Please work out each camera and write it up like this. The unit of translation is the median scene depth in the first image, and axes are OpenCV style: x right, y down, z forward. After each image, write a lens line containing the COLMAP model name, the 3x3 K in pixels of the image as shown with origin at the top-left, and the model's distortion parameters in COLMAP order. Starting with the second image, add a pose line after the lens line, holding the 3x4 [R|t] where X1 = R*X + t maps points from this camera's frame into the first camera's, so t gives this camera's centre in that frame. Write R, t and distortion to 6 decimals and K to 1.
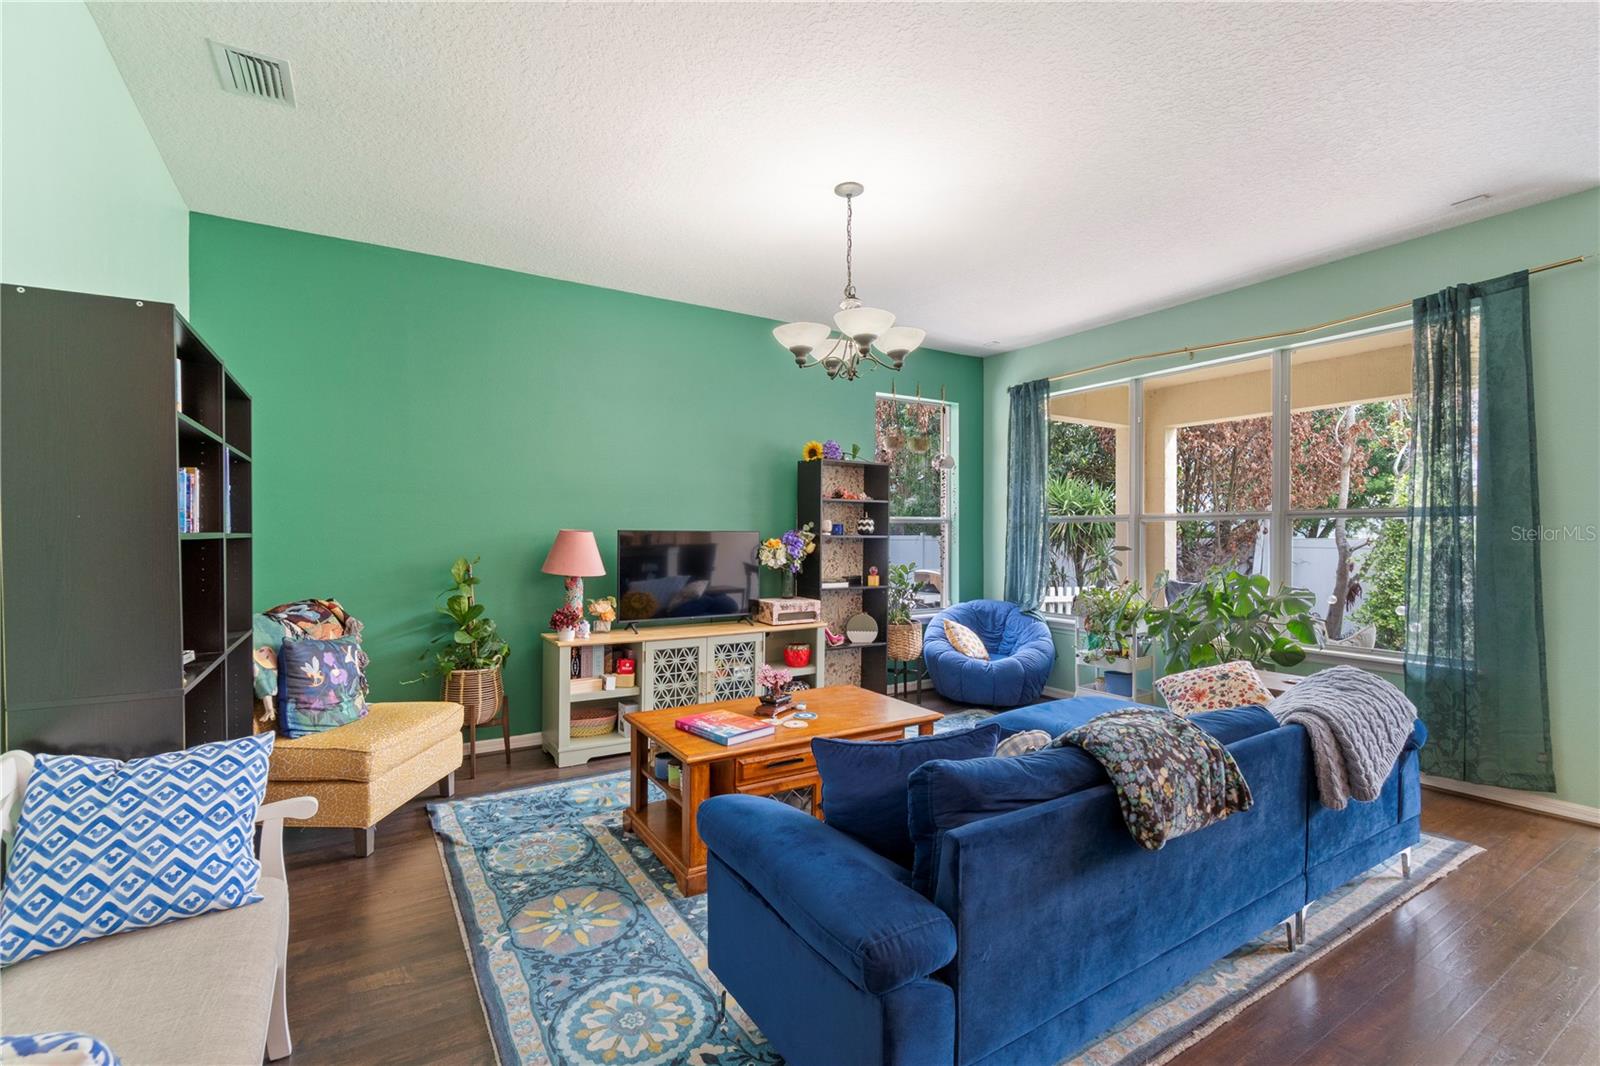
lens RADIAL K [[712.6, 0, 795.8], [0, 712.6, 544.7], [0, 0, 1]] dist [0.002976, 0.000234]
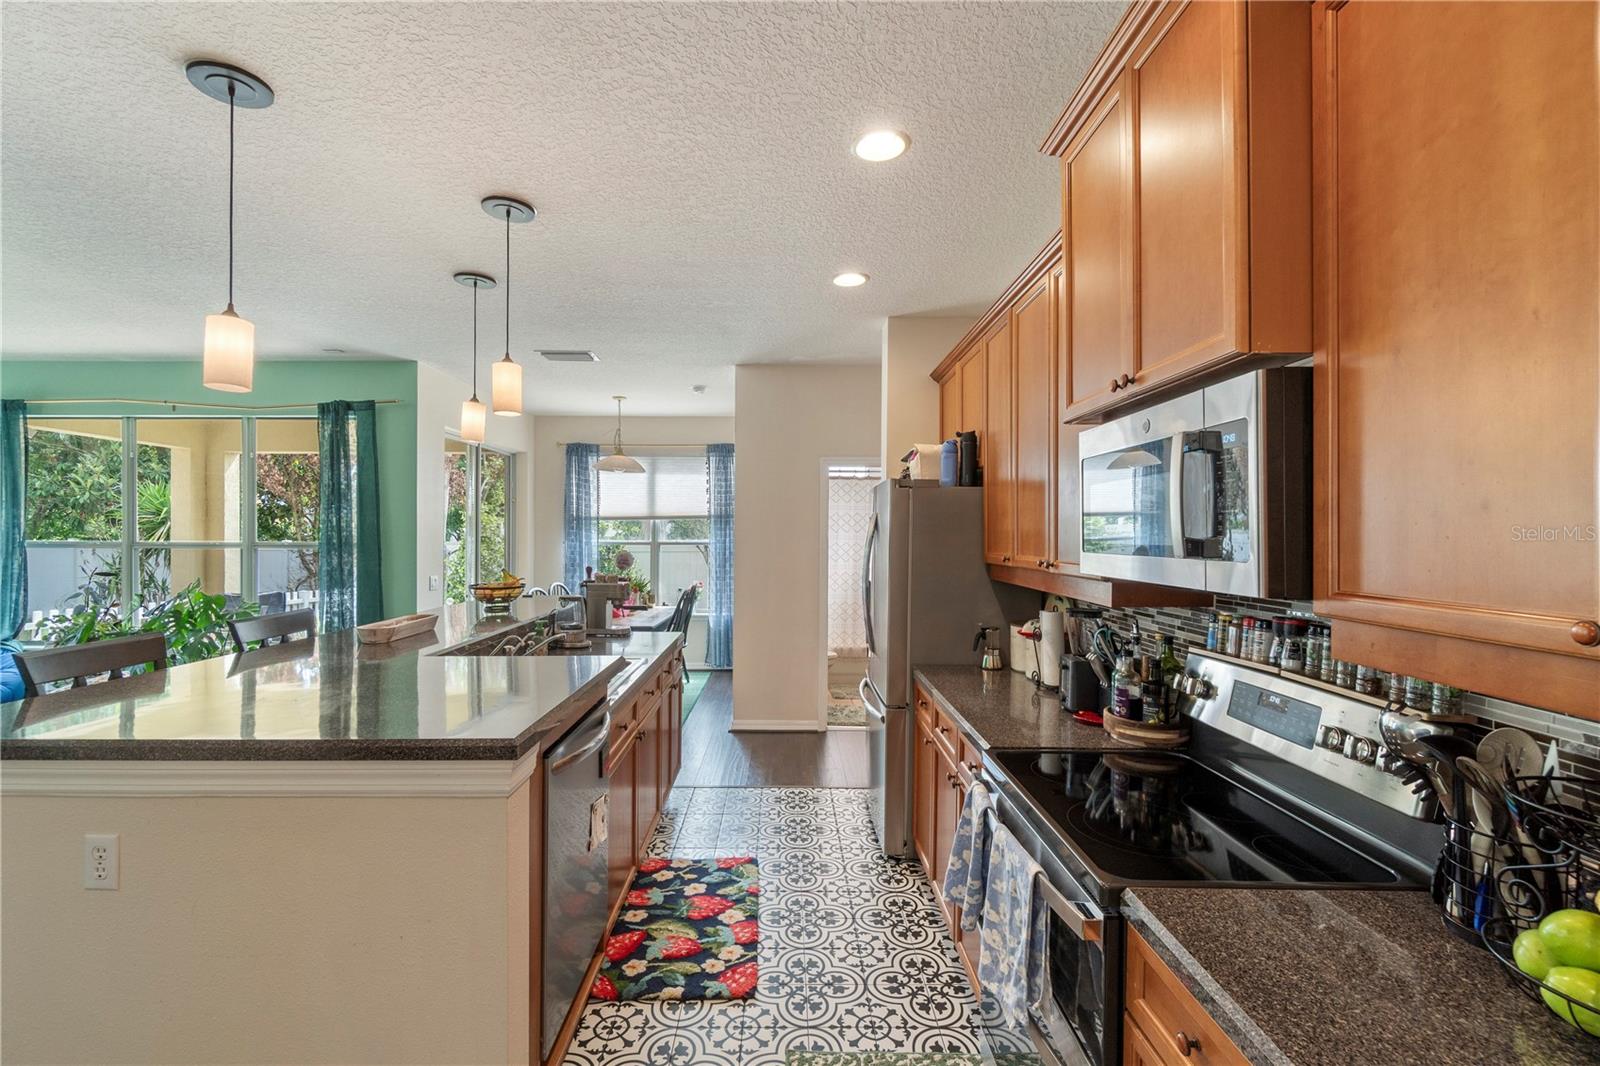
lens RADIAL K [[687.2, 0, 790.9], [0, 687.2, 533.7], [0, 0, 1]] dist [-0.007694, 0.000557]
pose [[0.524489, -0.000609, 0.851417, 0.161778], [0.008319, 0.999956, -0.004409, -0.054231], [-0.851377, 0.009395, 0.524471, -0.521091]]
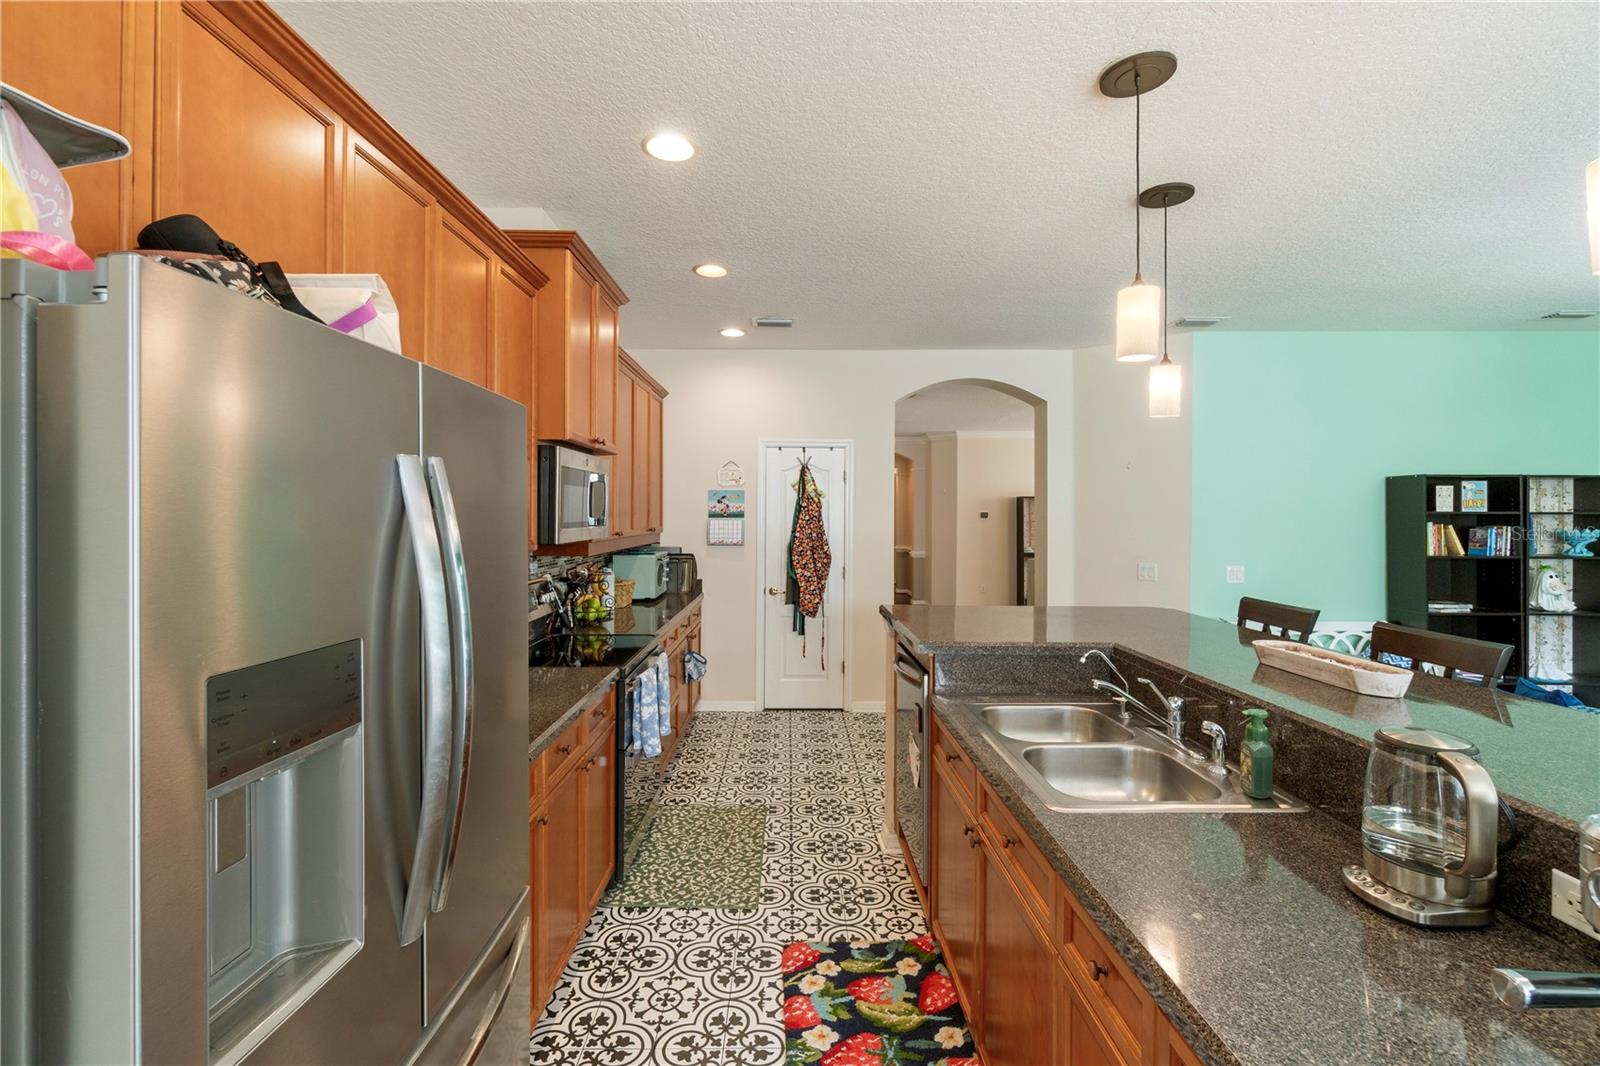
lens RADIAL K [[700.1, 0, 789.8], [0, 700.1, 515.8], [0, 0, 1]] dist [-0.001431, 0.000817]
pose [[-0.531275, -0.003422, -0.847192, 1.167049], [-0.016731, 0.999839, 0.006453, -0.064067], [0.847034, 0.017603, -0.531247, 0.142108]]
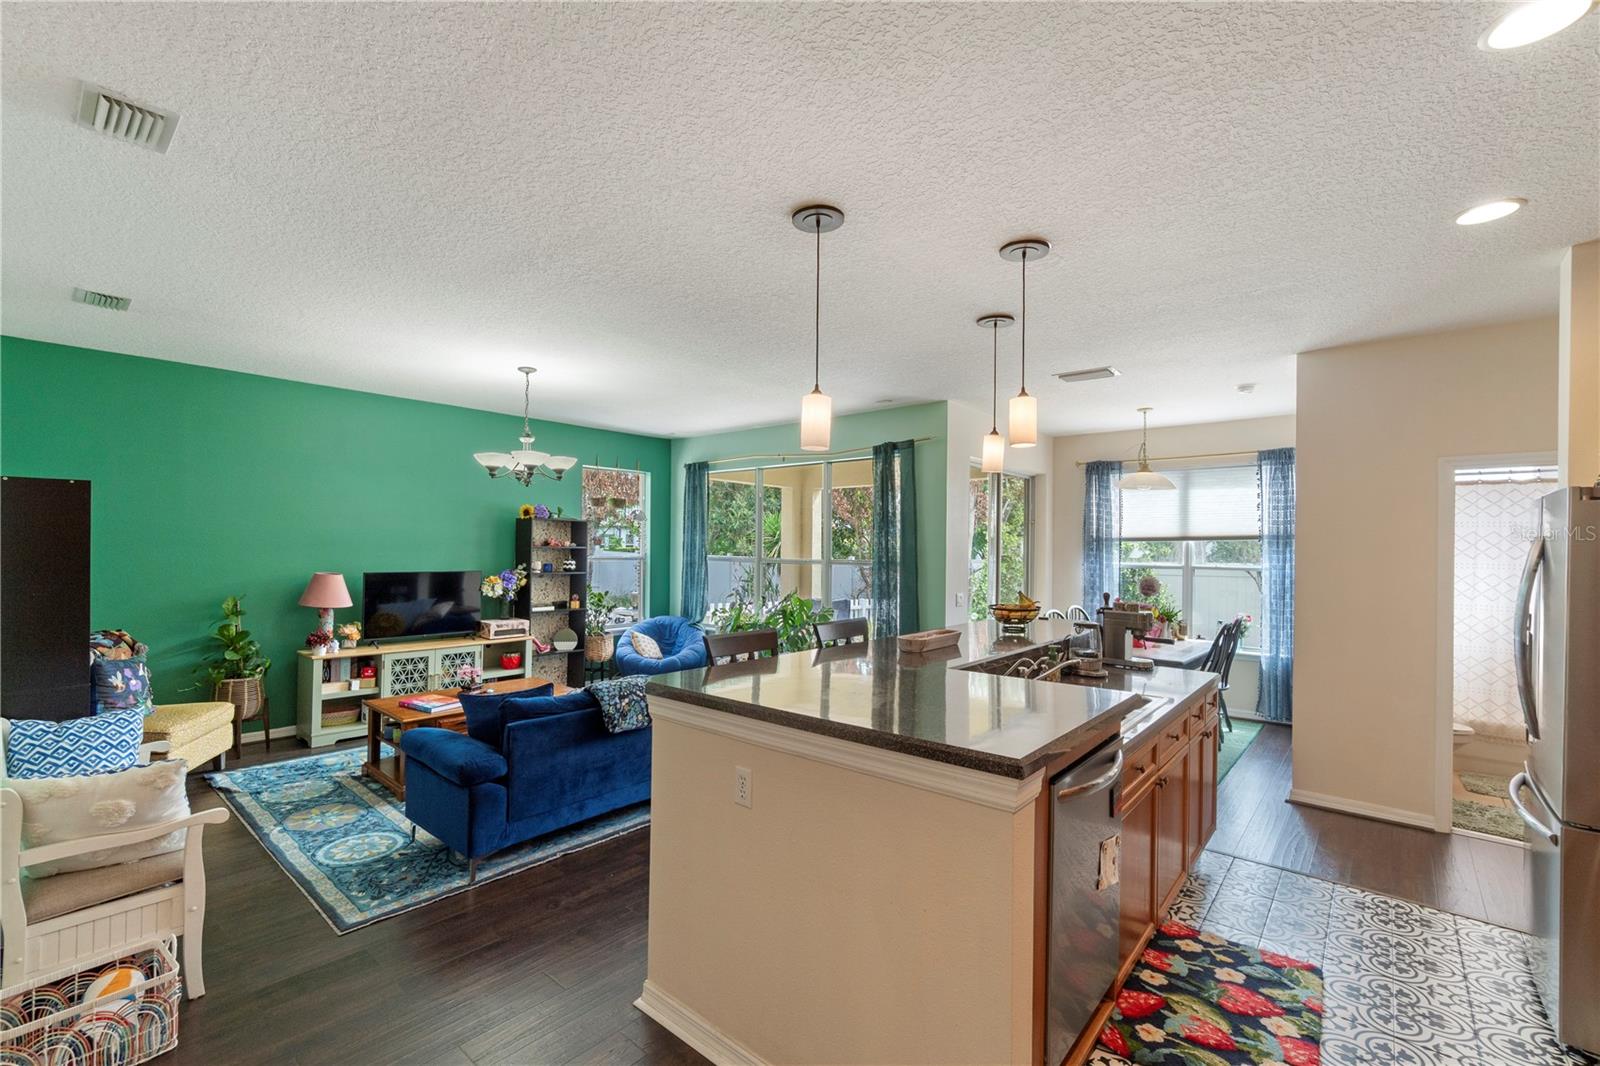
lens RADIAL K [[693.0, 0, 792.7], [0, 693.0, 543.3], [0, 0, 1]] dist [-0.006396, 0.003544]
pose [[0.955699, 0.011347, 0.294128, 0.155177], [-0.006394, 0.999821, -0.017799, -0.062647], [-0.294277, 0.015130, 0.955600, -0.541835]]
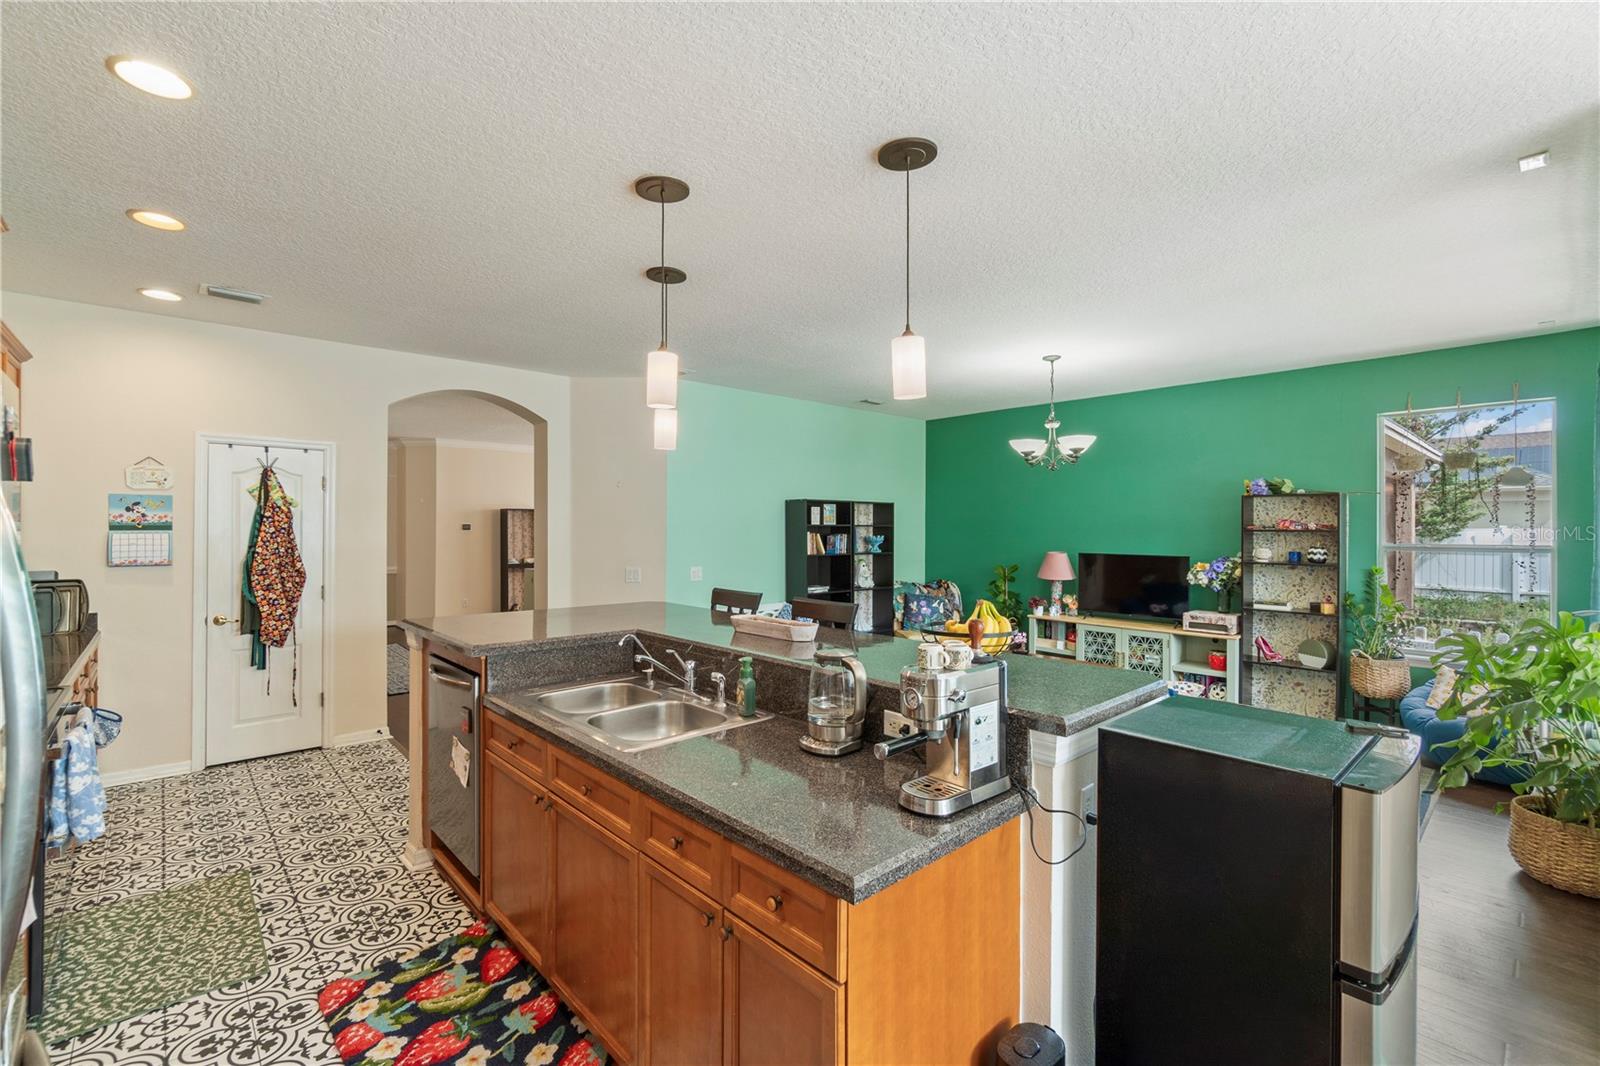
lens RADIAL K [[696.3, 0, 789.9], [0, 696.3, 527.8], [0, 0, 1]] dist [-0.001357, -0.000554]
pose [[0.172023, -0.002812, -0.985089, 1.275029], [-0.016006, 0.999856, -0.005649, -0.062699], [0.984963, 0.016739, 0.171953, 0.091627]]
